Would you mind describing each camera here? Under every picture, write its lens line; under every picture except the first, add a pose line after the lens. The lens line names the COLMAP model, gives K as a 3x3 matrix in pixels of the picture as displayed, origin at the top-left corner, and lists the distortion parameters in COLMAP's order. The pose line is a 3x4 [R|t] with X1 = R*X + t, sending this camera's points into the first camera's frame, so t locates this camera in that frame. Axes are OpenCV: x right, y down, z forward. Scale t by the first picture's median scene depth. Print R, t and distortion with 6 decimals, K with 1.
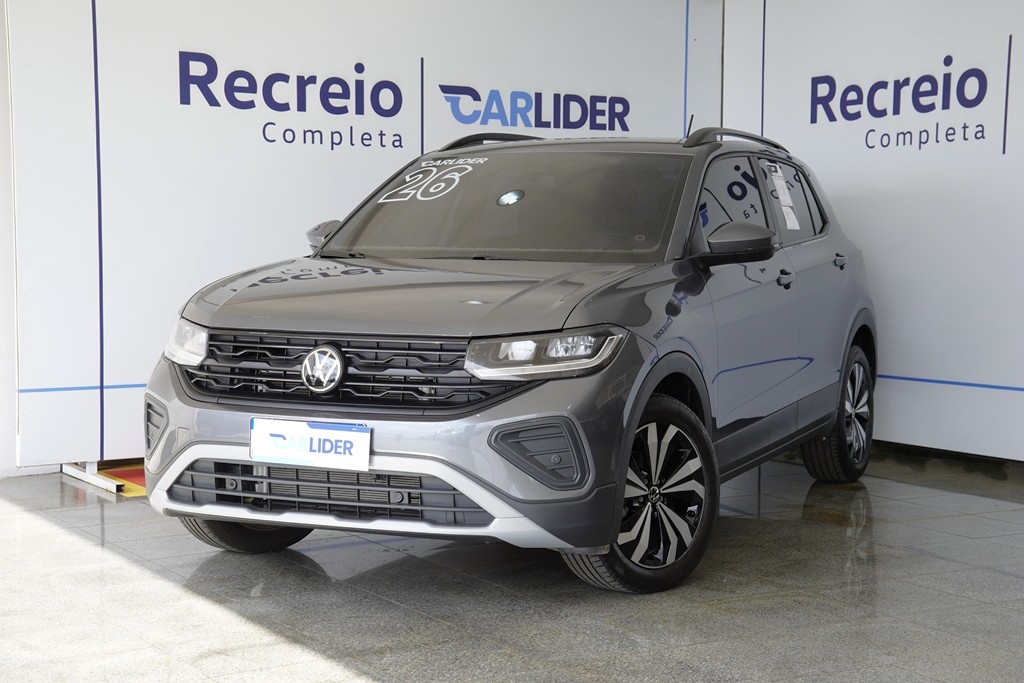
lens RADIAL K [[1630.5, 0, 512.0], [0, 1630.5, 341.5], [0, 0, 1]] dist [0.214625, 0.525294]
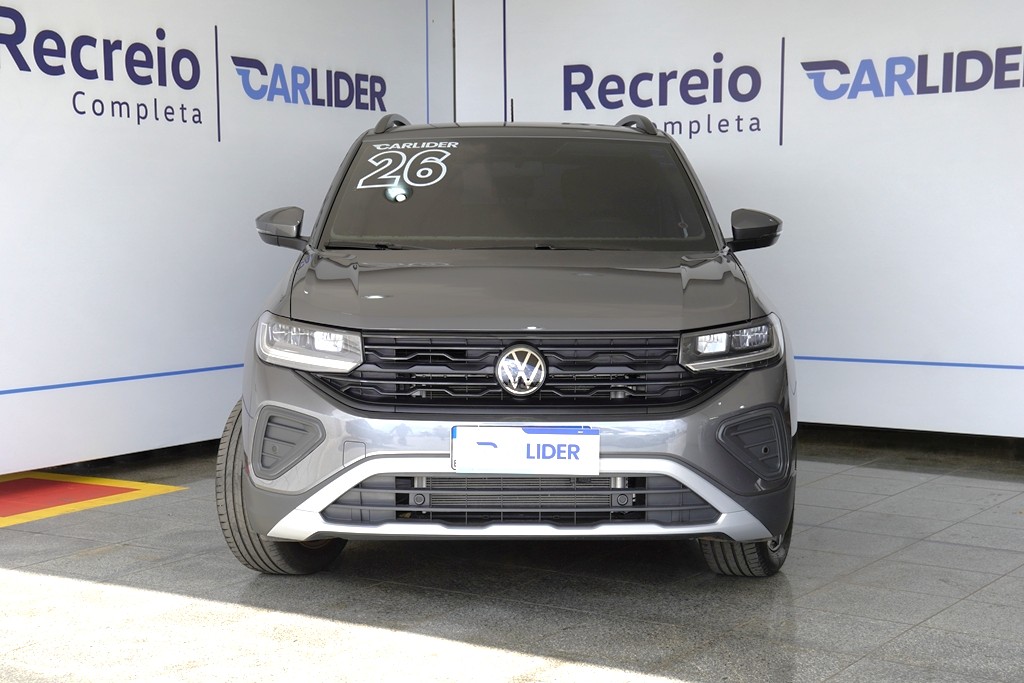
lens RADIAL K [[1630.5, 0, 512.0], [0, 1630.5, 341.5], [0, 0, 1]] dist [0.214625, 0.525294]
pose [[0.901745, -0.038029, 0.430591, -0.327254], [0.030836, 0.999244, 0.023674, -0.013853], [-0.431166, -0.008070, 0.902236, 0.096052]]
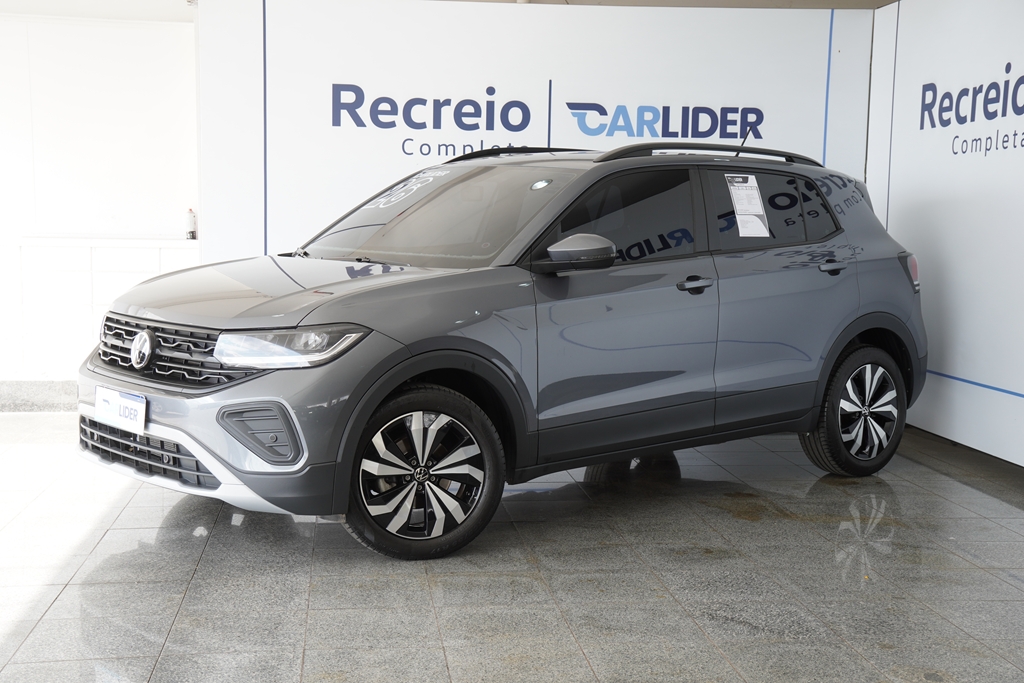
lens RADIAL K [[1354.7, 0, 512.0], [0, 1354.7, 341.5], [0, 0, 1]] dist [0.141494, 0.076775]
pose [[0.906324, 0.050839, -0.419514, 0.351840], [-0.039002, 0.998563, 0.036750, -0.023264], [0.420780, -0.016946, 0.907004, 0.116831]]
